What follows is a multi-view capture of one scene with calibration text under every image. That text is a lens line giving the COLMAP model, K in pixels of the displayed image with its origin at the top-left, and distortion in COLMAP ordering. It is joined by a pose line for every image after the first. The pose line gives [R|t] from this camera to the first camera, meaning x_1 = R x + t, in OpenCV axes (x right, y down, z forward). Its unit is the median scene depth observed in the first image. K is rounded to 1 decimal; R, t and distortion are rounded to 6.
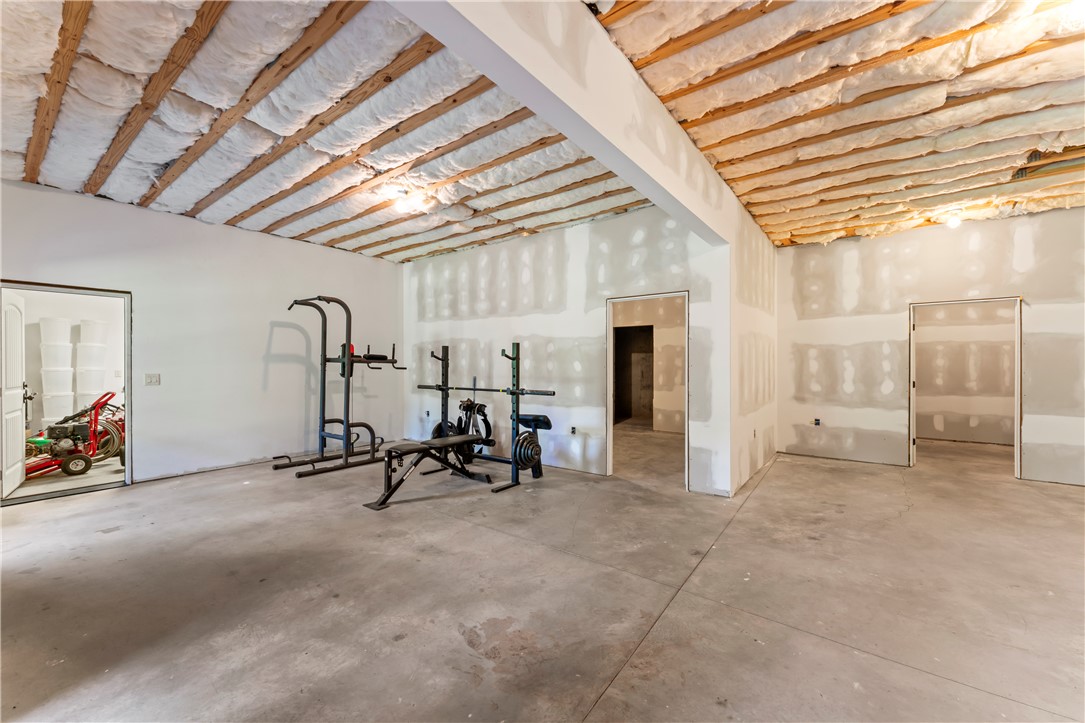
lens RADIAL K [[430.4, 0, 541.5], [0, 430.4, 365.6], [0, 0, 1]] dist [-0.000866, 0.000325]
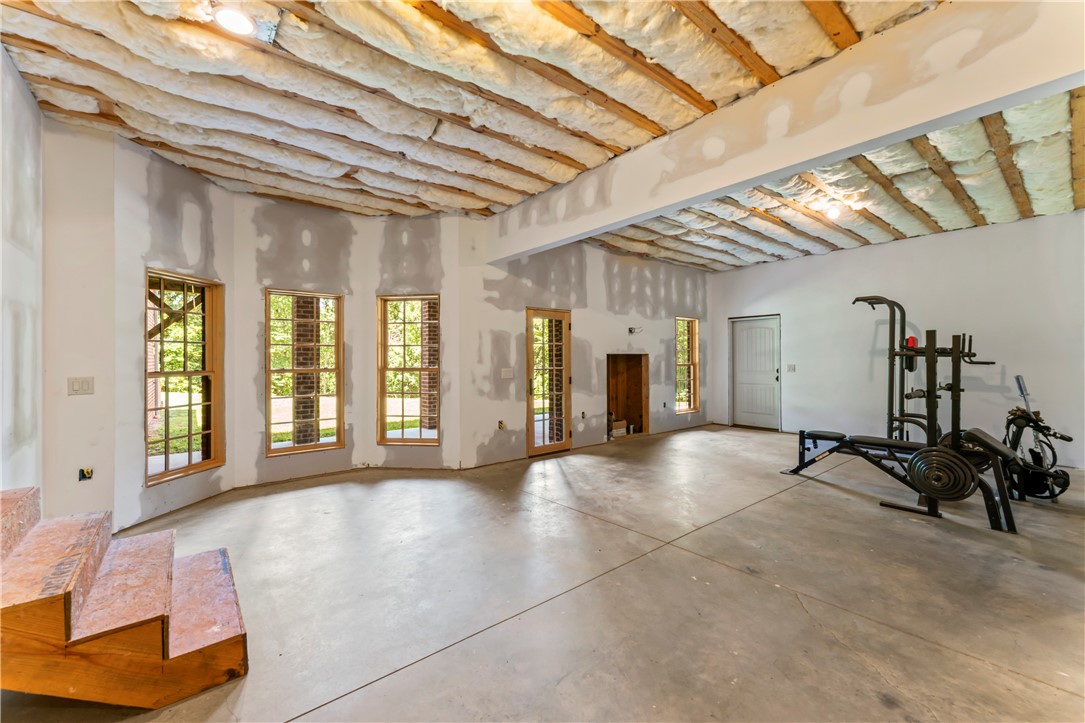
lens RADIAL K [[430.4, 0, 540.7], [0, 430.4, 361.0], [0, 0, 1]] dist [-0.000866, 0.000325]
pose [[-0.231113, 0.005532, -0.972911, 1.066551], [-0.002215, 0.999978, 0.006212, -0.002319], [0.972924, 0.003591, -0.231096, 0.625415]]
